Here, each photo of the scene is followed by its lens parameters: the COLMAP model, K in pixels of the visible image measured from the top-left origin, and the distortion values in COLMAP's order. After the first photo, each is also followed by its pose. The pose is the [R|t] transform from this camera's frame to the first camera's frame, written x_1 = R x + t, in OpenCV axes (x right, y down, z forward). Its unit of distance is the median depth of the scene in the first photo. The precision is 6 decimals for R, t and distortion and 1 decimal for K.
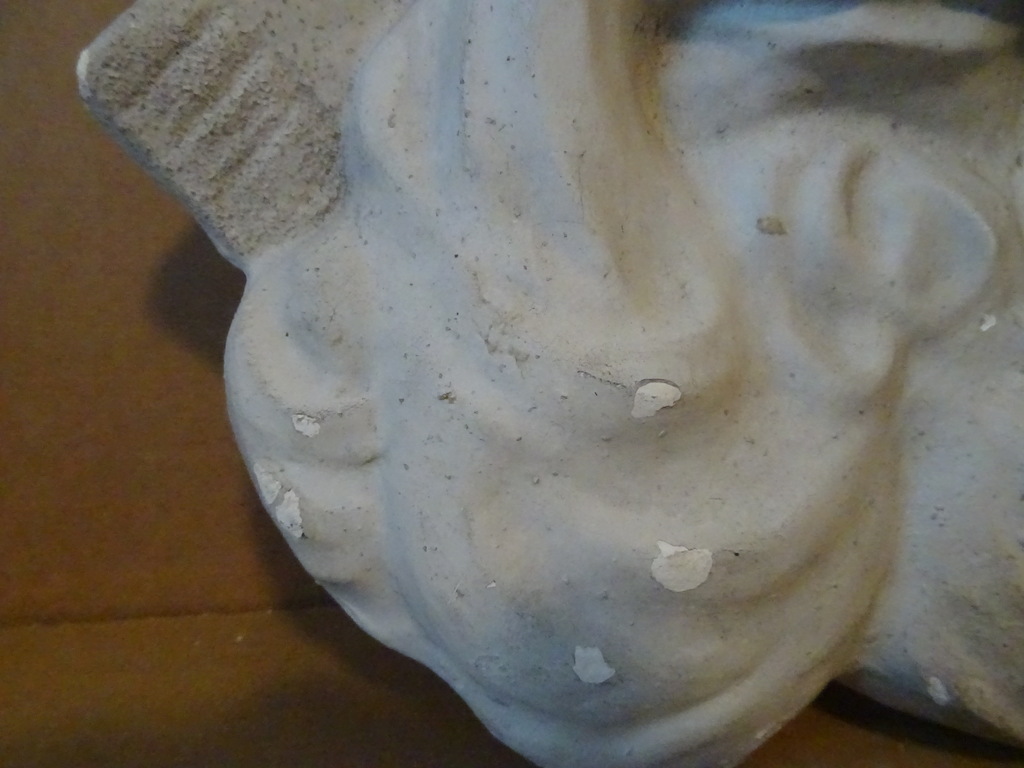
lens RADIAL K [[737.4, 0, 512.5], [0, 737.4, 385.9], [0, 0, 1]] dist [0.006897, -0.001786]
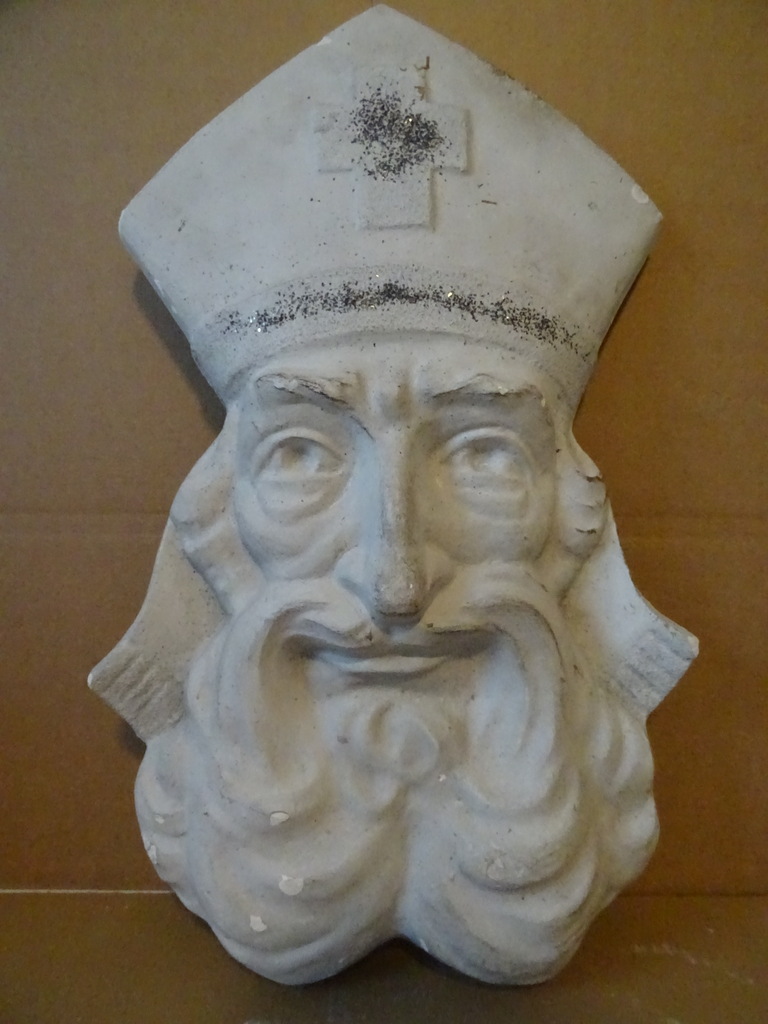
lens RADIAL K [[733.2, 0, 384.0], [0, 733.2, 512.0], [0, 0, 1]] dist [0.003211, 0.000601]
pose [[0.989467, -0.020235, -0.143334, 0.876239], [-0.002351, 0.987804, -0.155682, -0.601598], [0.144737, 0.154379, 0.977353, -1.553536]]
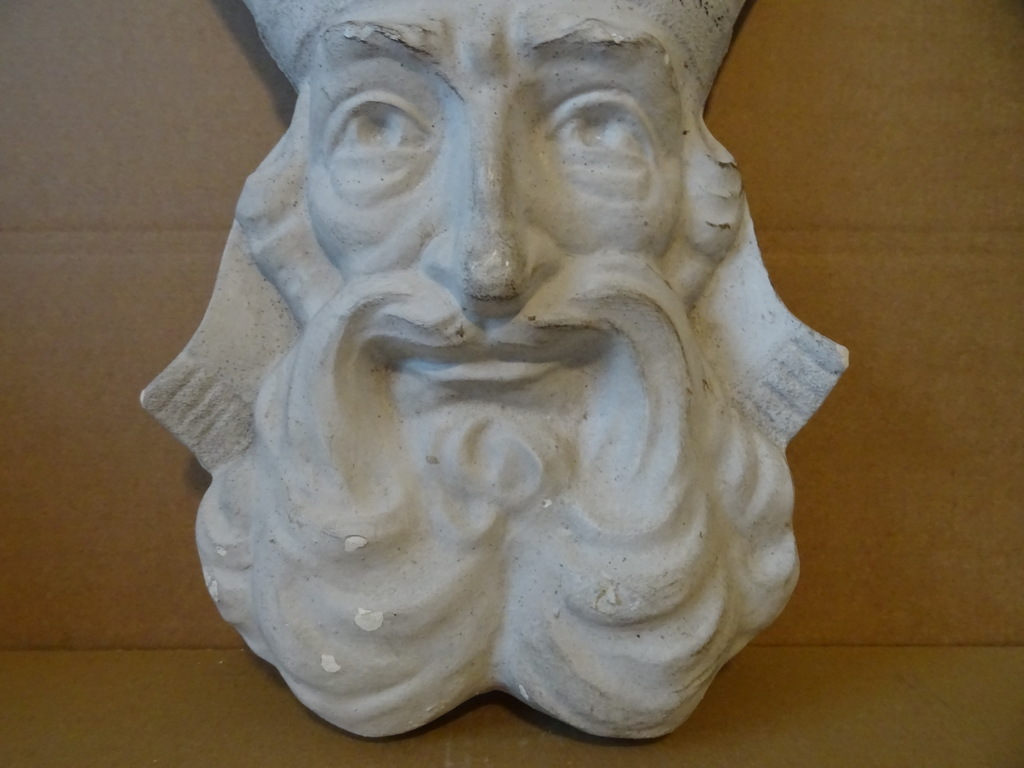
lens RADIAL K [[744.3, 0, 515.5], [0, 744.3, 379.4], [0, 0, 1]] dist [0.012467, 0.003059]
pose [[0.987391, -0.017637, -0.157317, 0.955429], [-0.001707, 0.992530, -0.121989, -0.187667], [0.158294, 0.120719, 0.979985, -1.141390]]
